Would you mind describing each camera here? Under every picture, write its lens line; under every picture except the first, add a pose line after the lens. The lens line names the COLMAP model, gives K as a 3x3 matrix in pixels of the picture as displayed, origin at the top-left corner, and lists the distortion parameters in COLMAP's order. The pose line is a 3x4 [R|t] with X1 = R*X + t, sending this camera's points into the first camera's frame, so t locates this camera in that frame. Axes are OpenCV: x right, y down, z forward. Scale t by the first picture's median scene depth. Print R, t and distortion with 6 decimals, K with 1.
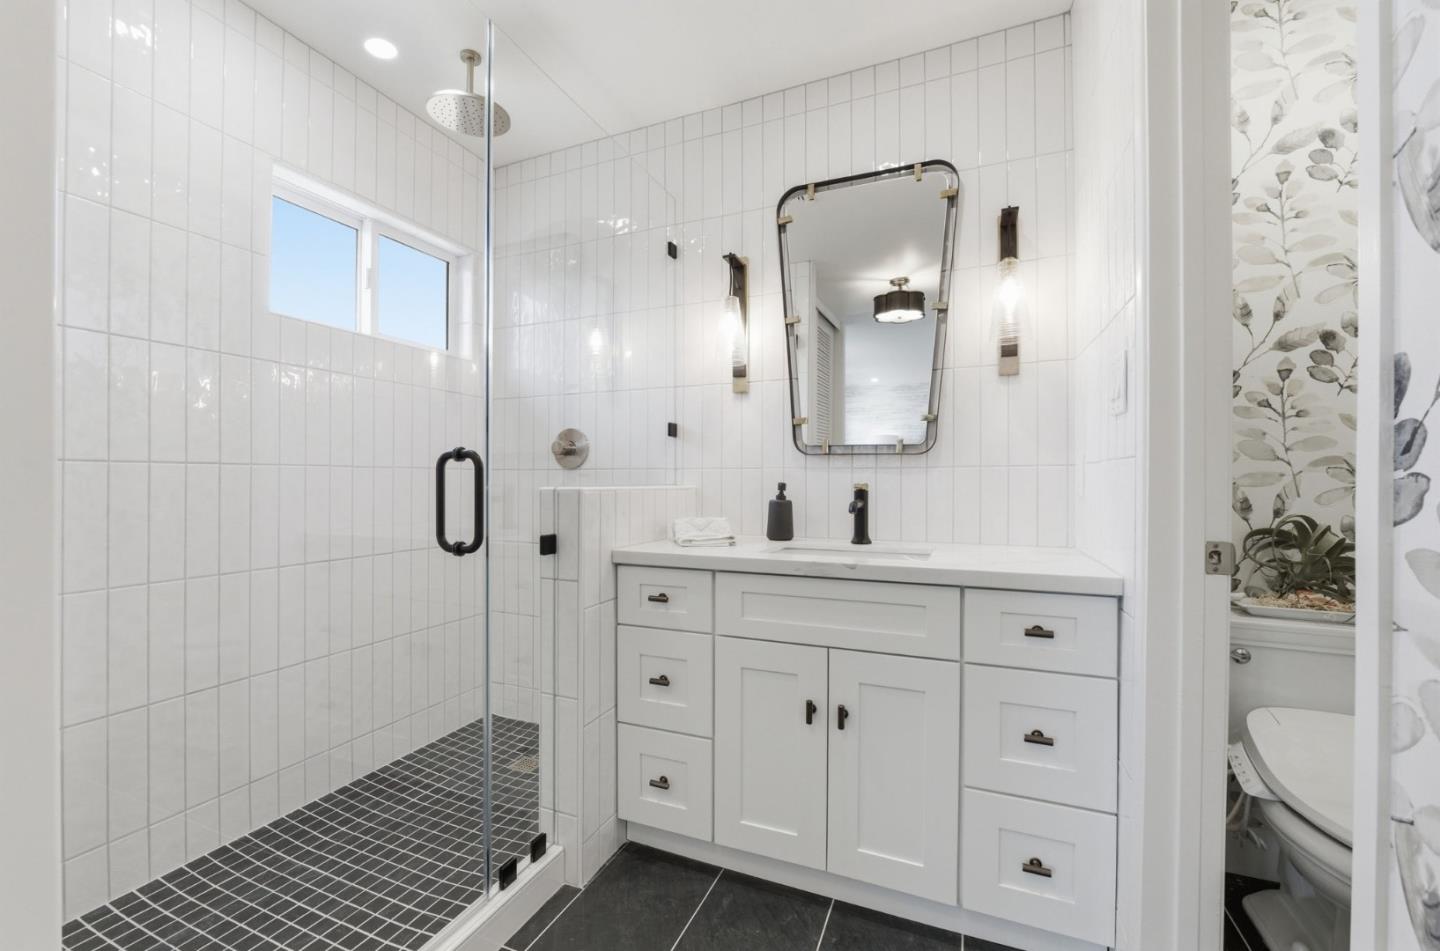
lens RADIAL K [[580.8, 0, 717.8], [0, 580.8, 477.6], [0, 0, 1]] dist [-0.031462, -0.000026]
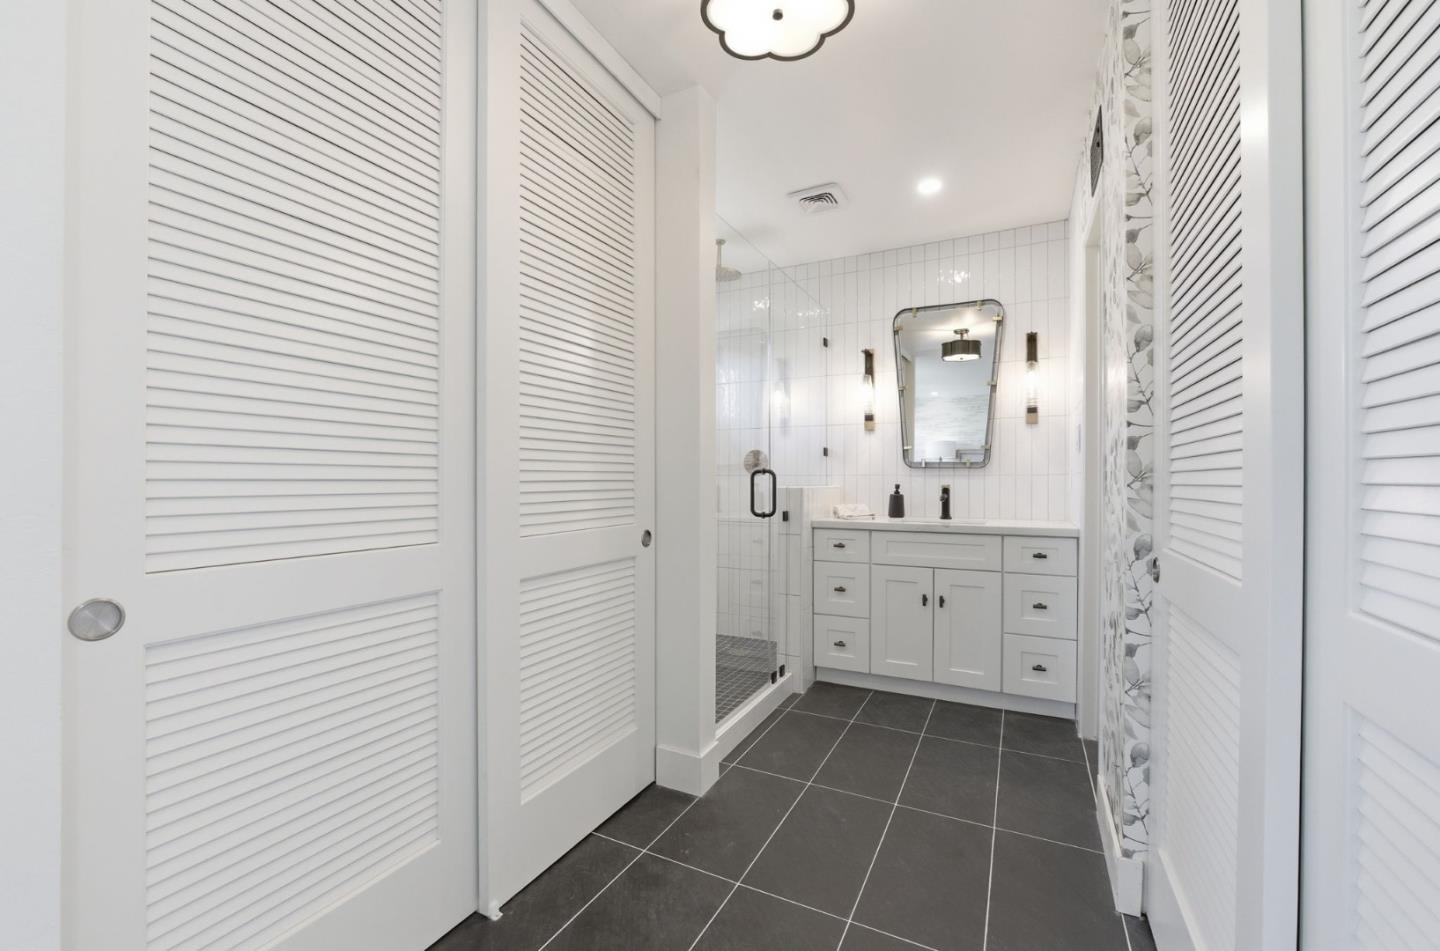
lens RADIAL K [[580.8, 0, 718.1], [0, 580.8, 478.8], [0, 0, 1]] dist [-0.031462, -0.000026]
pose [[0.996951, -0.000102, -0.078028, -0.322337], [0.000444, 0.999990, 0.004366, -0.016373], [0.078026, -0.004388, 0.996942, -0.847930]]
